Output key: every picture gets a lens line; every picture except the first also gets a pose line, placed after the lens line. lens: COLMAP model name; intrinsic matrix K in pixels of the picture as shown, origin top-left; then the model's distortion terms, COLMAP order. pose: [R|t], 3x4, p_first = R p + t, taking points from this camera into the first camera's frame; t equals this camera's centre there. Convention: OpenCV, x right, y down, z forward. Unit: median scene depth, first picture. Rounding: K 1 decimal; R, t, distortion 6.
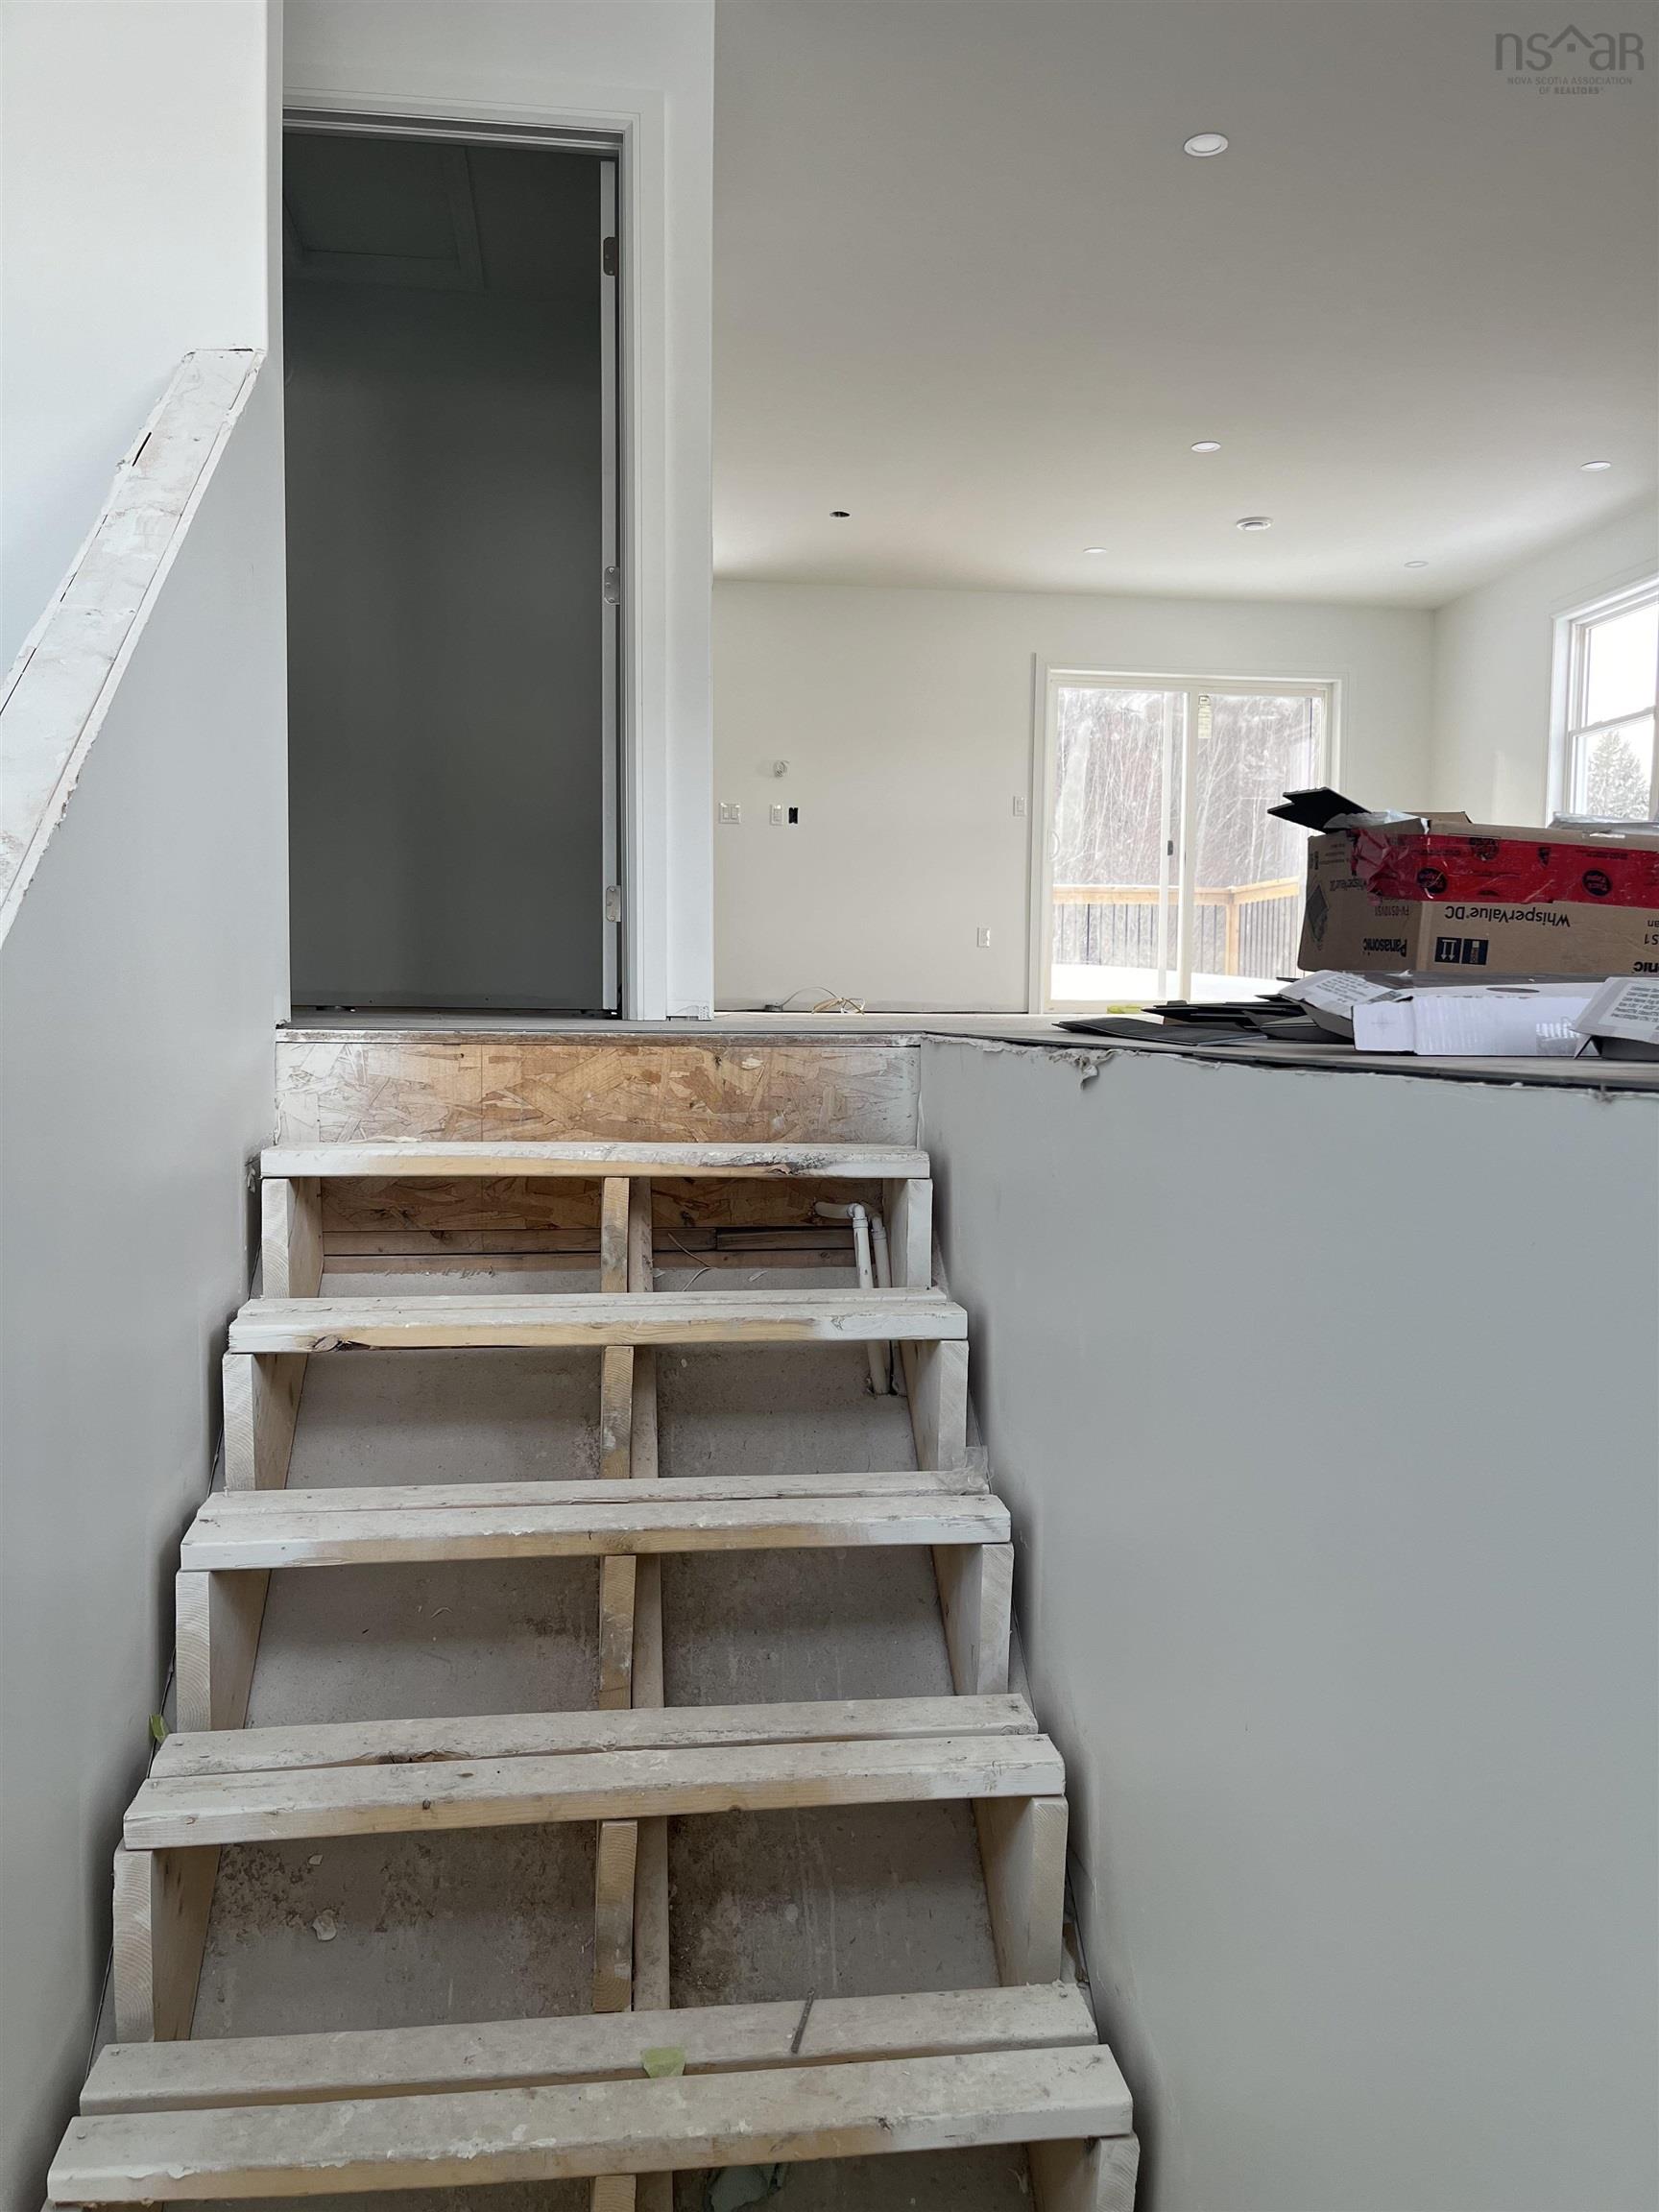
lens RADIAL K [[1680.2, 0, 816.1], [0, 1680.2, 1105.5], [0, 0, 1]] dist [0.053003, -0.063573]
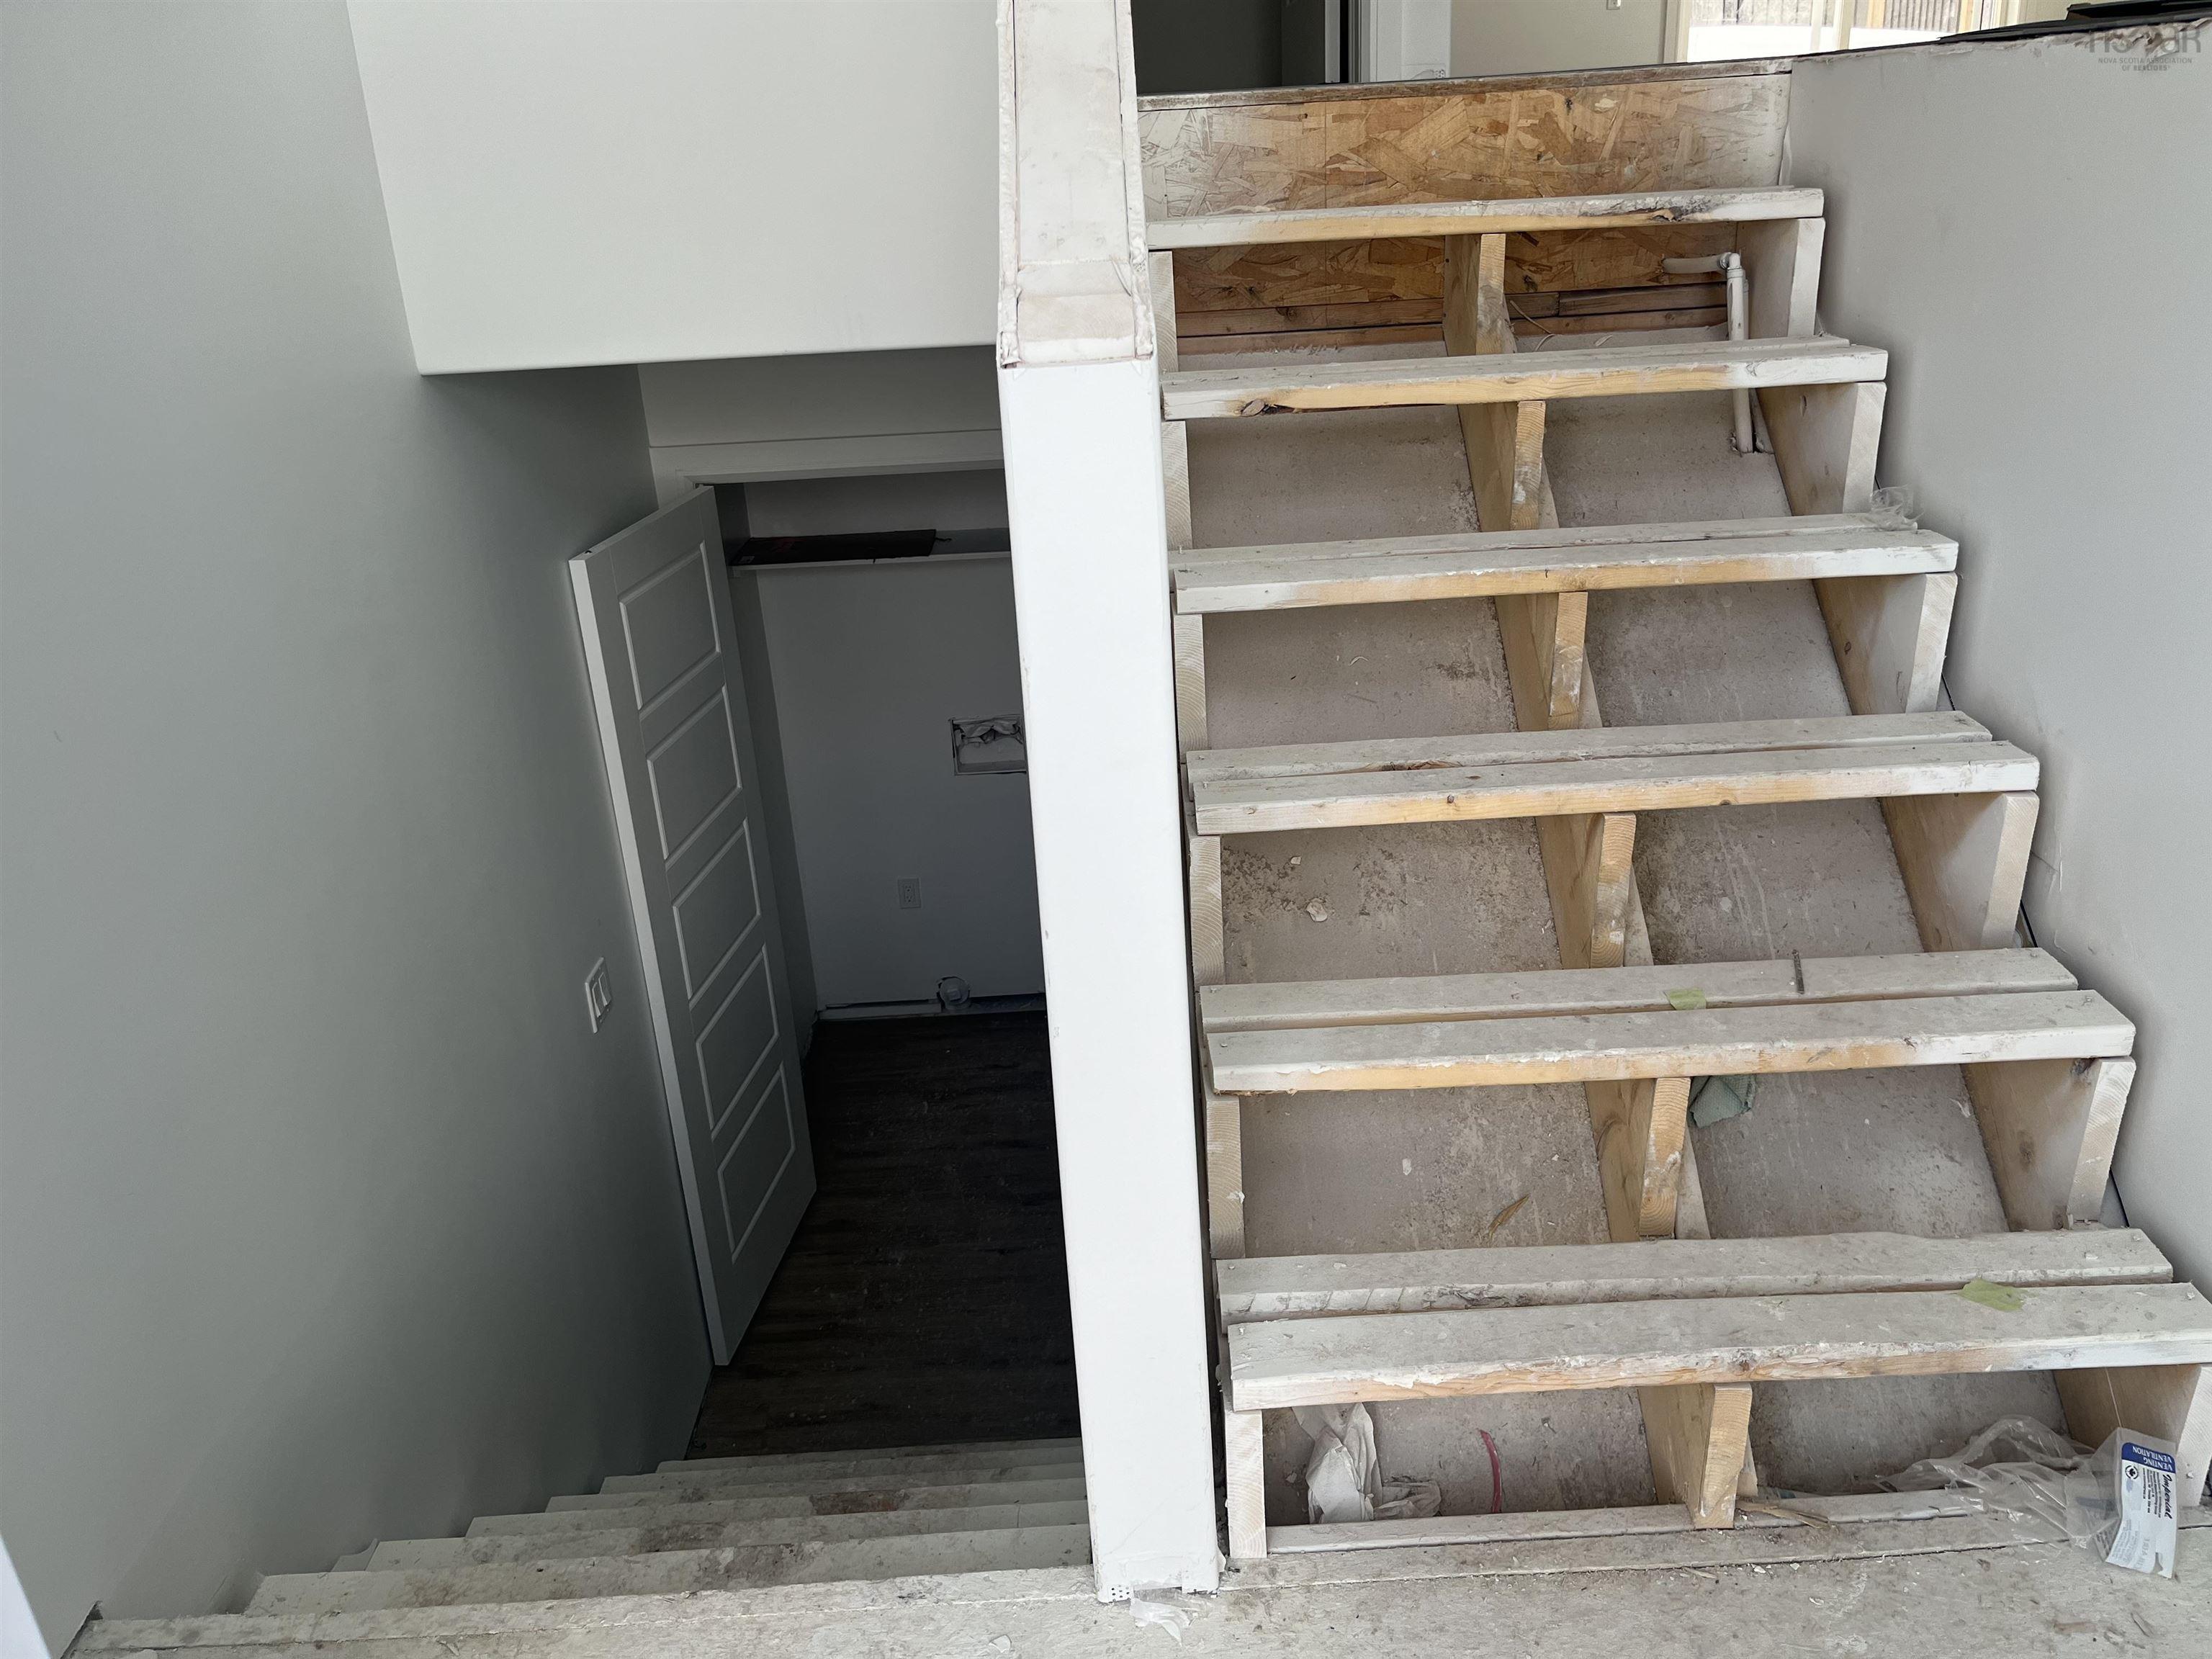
lens RADIAL K [[1678.5, 0, 1100.6], [0, 1678.5, 817.4], [0, 0, 1]] dist [0.072142, -0.103561]
pose [[0.991179, -0.012359, -0.131955, -0.207561], [0.053944, 0.947057, 0.316501, 0.038304], [0.121057, -0.320827, 0.939370, -0.054435]]
